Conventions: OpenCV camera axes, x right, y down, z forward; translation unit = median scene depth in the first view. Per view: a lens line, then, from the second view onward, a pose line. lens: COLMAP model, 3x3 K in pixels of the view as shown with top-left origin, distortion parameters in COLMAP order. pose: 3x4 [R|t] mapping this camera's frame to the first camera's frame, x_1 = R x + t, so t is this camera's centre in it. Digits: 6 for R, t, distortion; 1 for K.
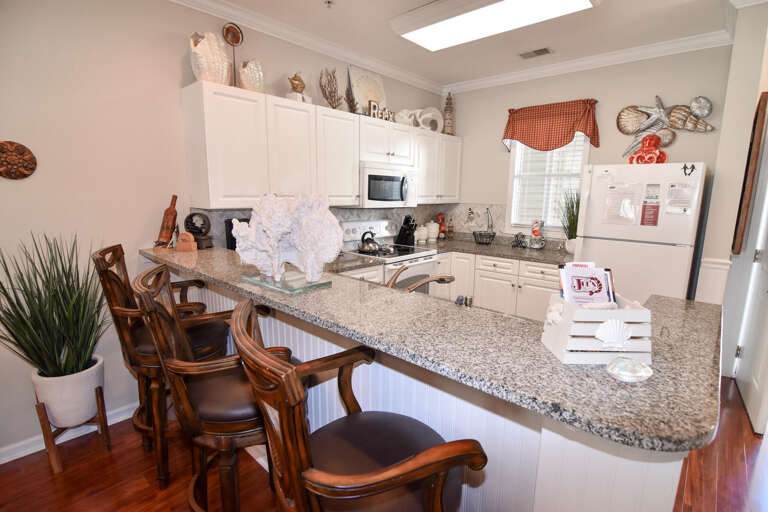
lens RADIAL K [[376.5, 0, 386.9], [0, 376.5, 256.7], [0, 0, 1]] dist [-0.016595, -0.001311]
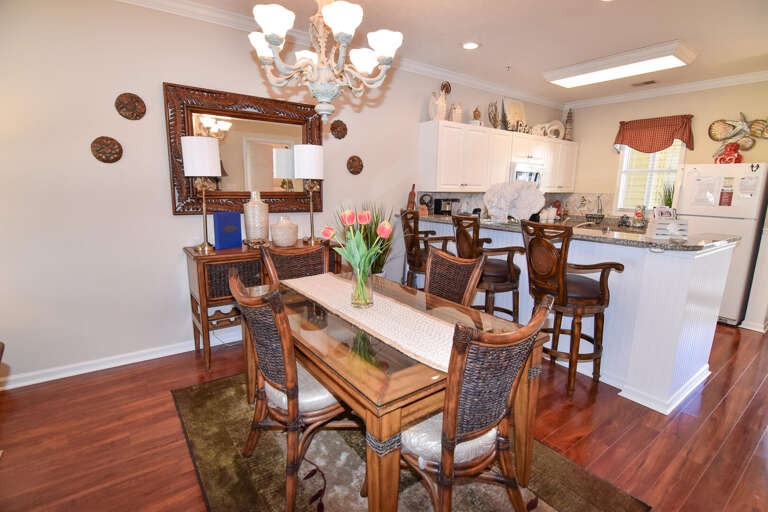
lens RADIAL K [[376.5, 0, 386.9], [0, 376.5, 256.7], [0, 0, 1]] dist [-0.016595, -0.001311]
pose [[0.979018, 0.038004, -0.200198, -0.232738], [-0.035578, 0.999244, 0.015701, 0.109280], [0.200643, -0.008249, 0.979630, -0.540708]]
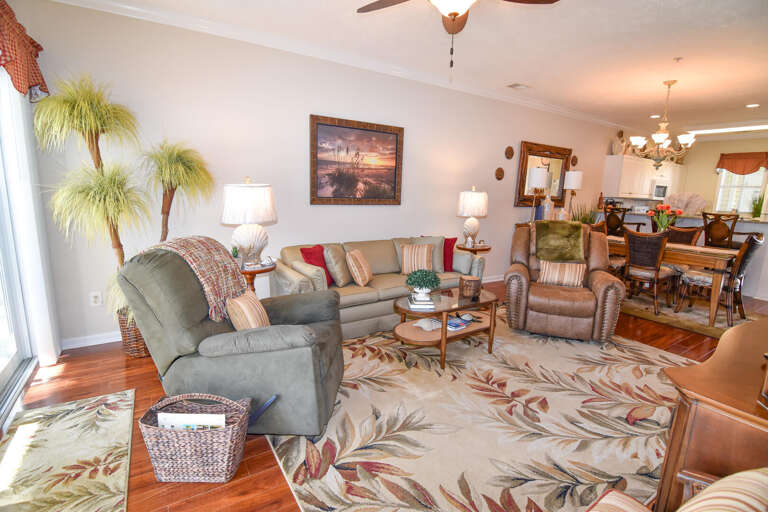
lens RADIAL K [[376.5, 0, 386.9], [0, 376.5, 256.7], [0, 0, 1]] dist [-0.016595, -0.001311]
pose [[0.967005, 0.062103, -0.247070, -1.020897], [-0.061295, 0.998059, 0.010970, 0.287106], [0.247272, 0.004536, 0.968936, -1.584195]]
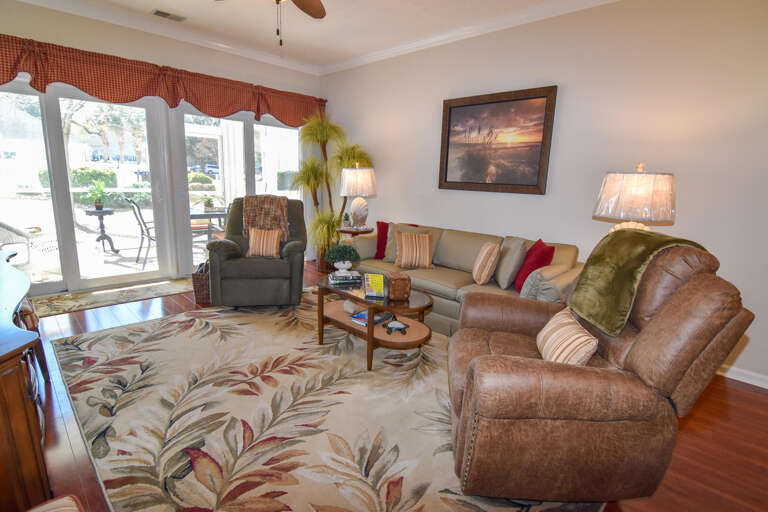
lens RADIAL K [[376.5, 0, 386.9], [0, 376.5, 256.7], [0, 0, 1]] dist [-0.016595, -0.001311]
pose [[-0.037669, 0.193655, -0.980346, -0.315885], [-0.202311, 0.959249, 0.197261, 0.157993], [0.978597, 0.205765, 0.003045, -0.630293]]
